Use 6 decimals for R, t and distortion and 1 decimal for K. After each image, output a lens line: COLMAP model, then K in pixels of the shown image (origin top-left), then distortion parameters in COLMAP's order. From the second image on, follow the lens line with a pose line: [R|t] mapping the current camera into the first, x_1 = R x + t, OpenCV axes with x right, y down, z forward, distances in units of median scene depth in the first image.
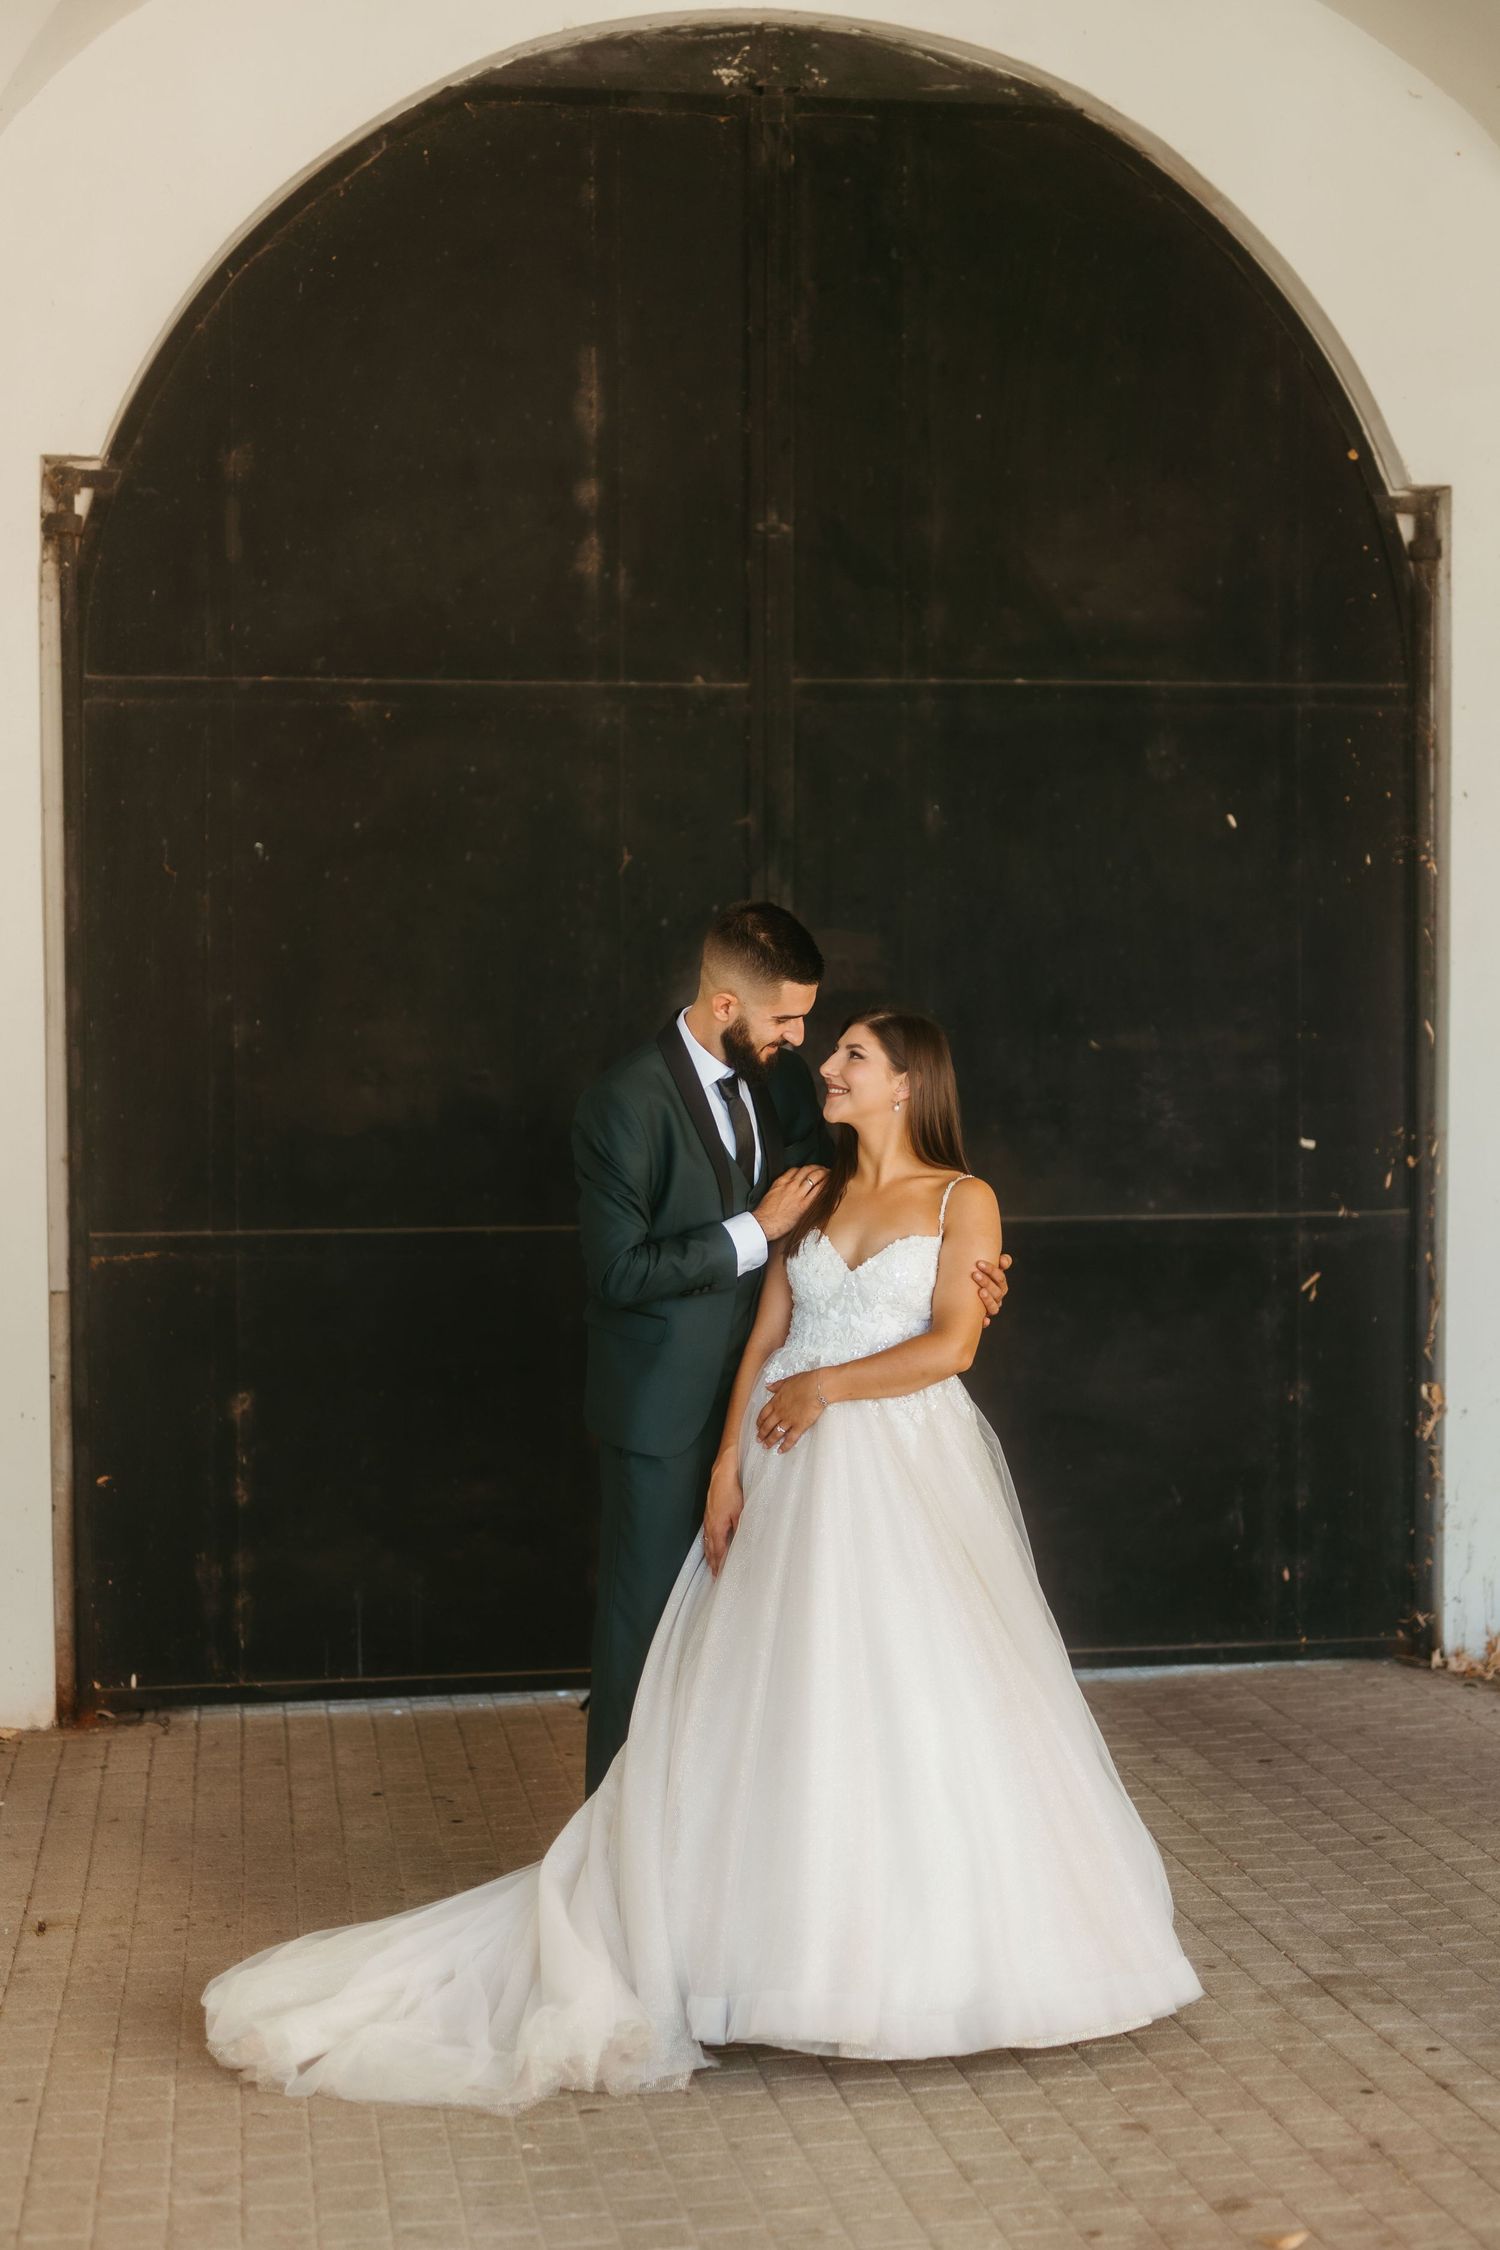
lens RADIAL K [[3118.4, 0, 736.0], [0, 3118.4, 1121.2], [0, 0, 1]] dist [-0.005734, 0.000000]
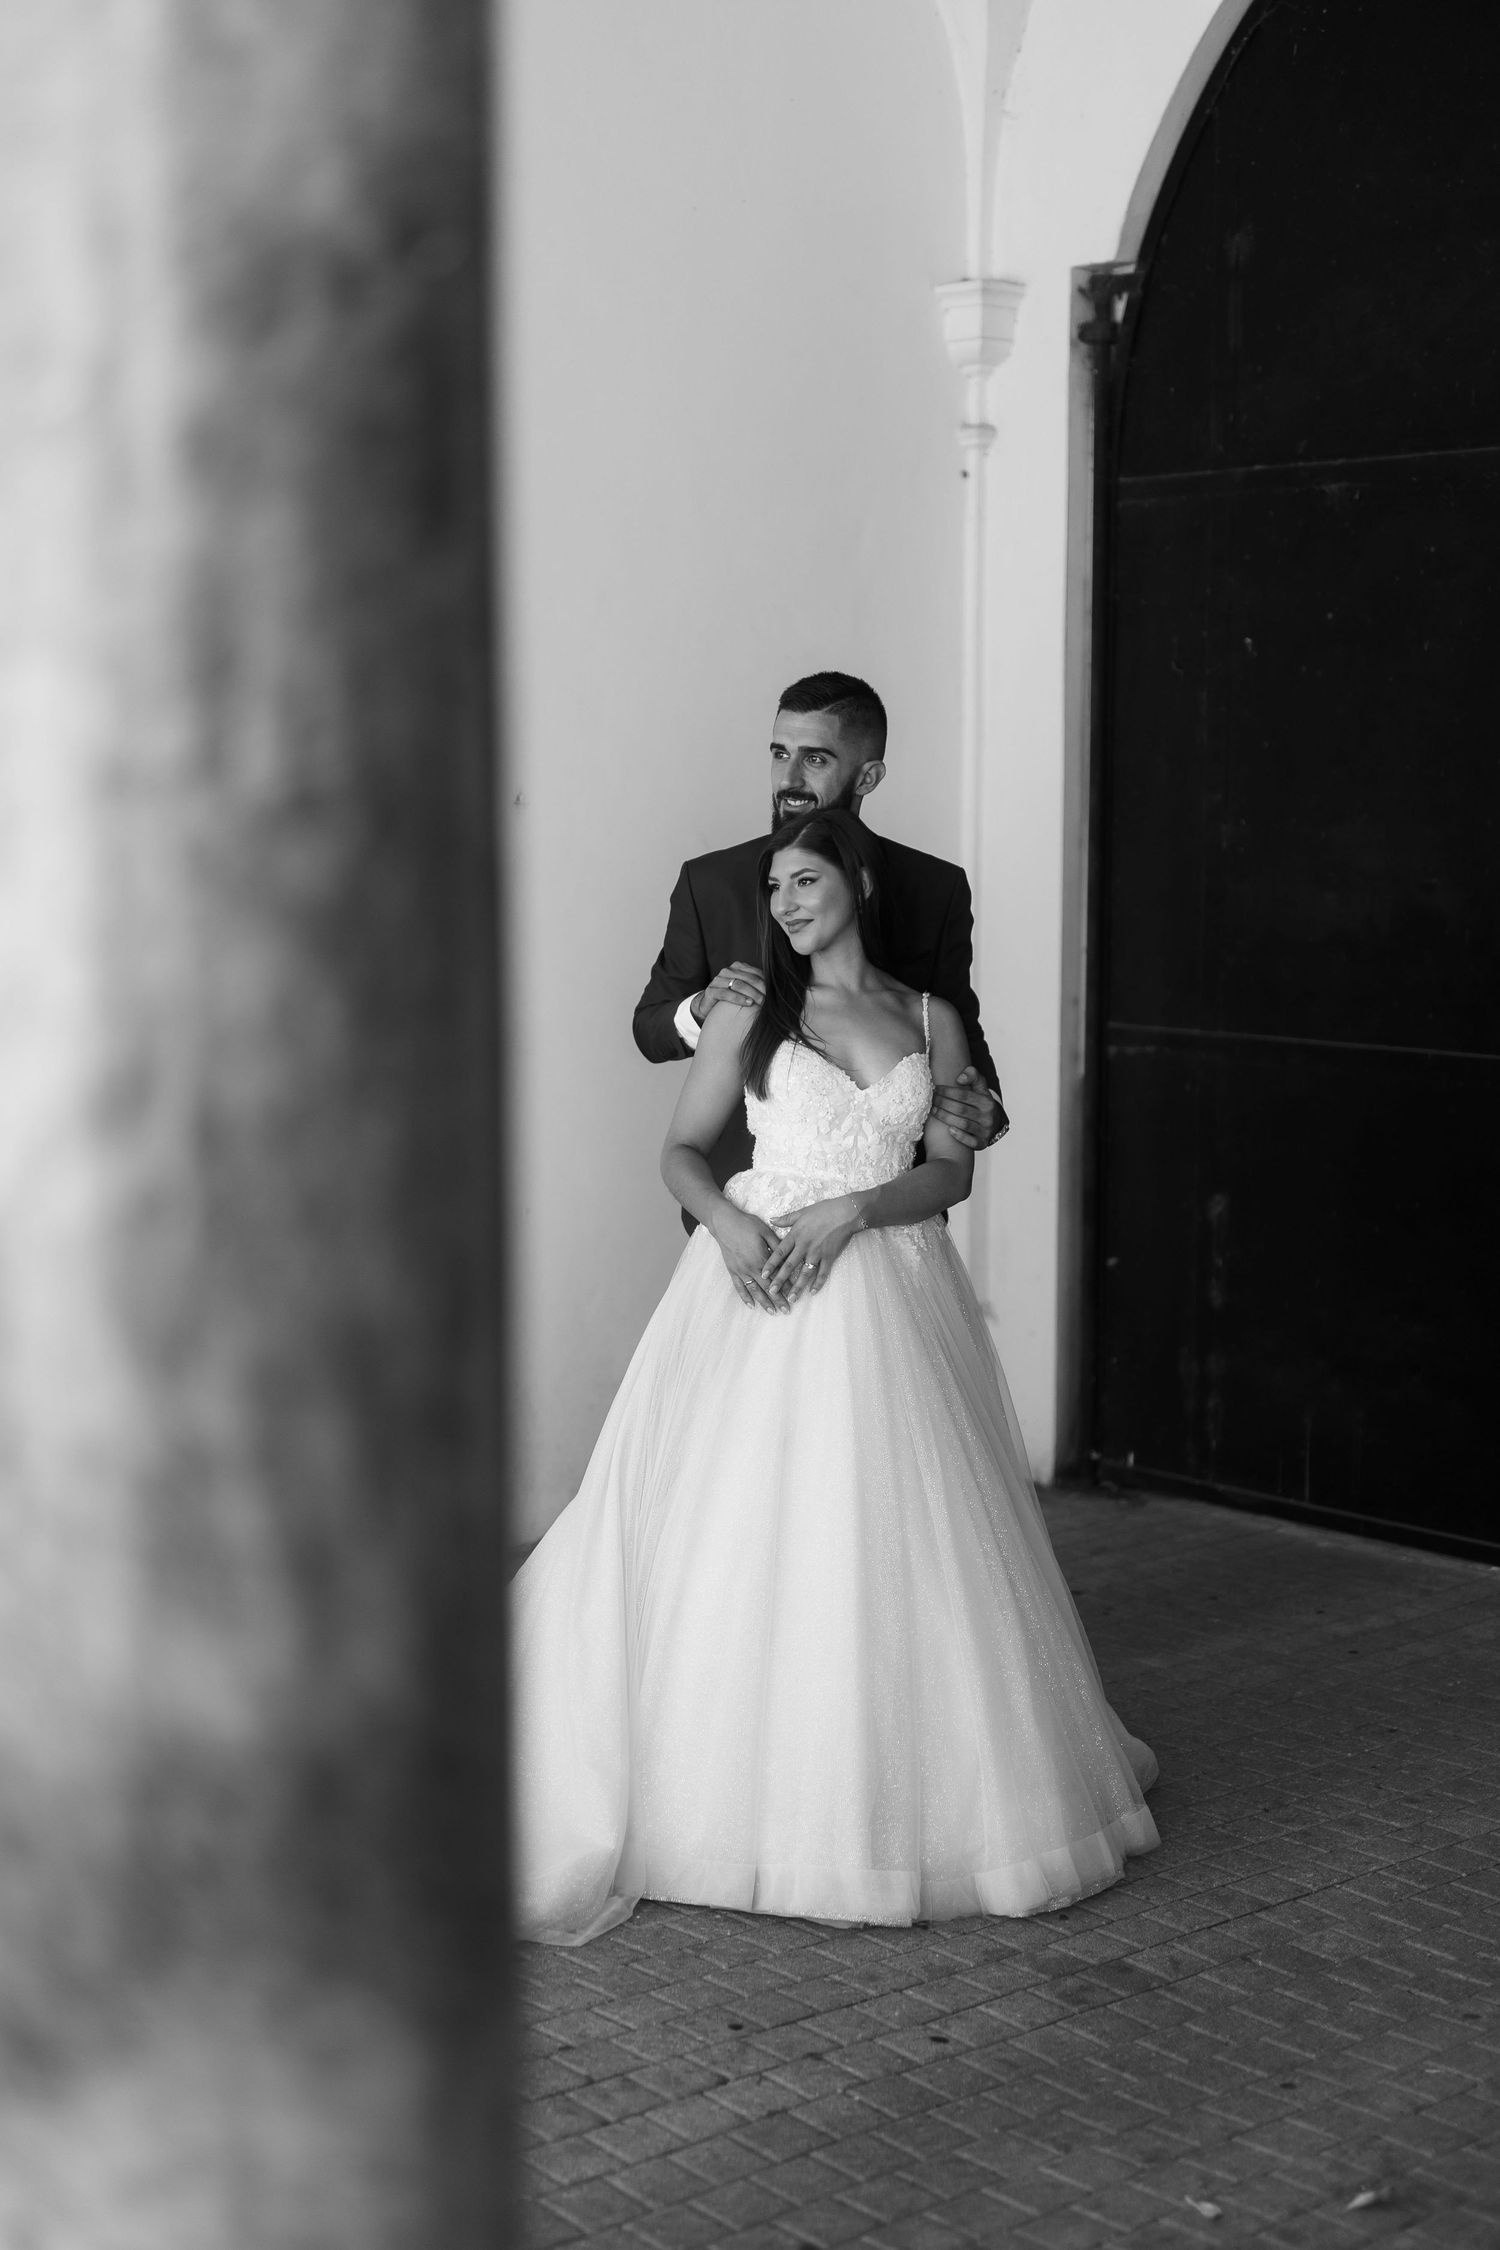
lens RADIAL K [[3118.4, 0, 736.7], [0, 3118.4, 1133.0], [0, 0, 1]] dist [-0.005734, 0.000000]
pose [[0.548392, 0.099386, -0.830294, 0.586471], [-0.043120, 0.994952, 0.090615, -0.016469], [0.835109, -0.013891, 0.549909, 0.324955]]
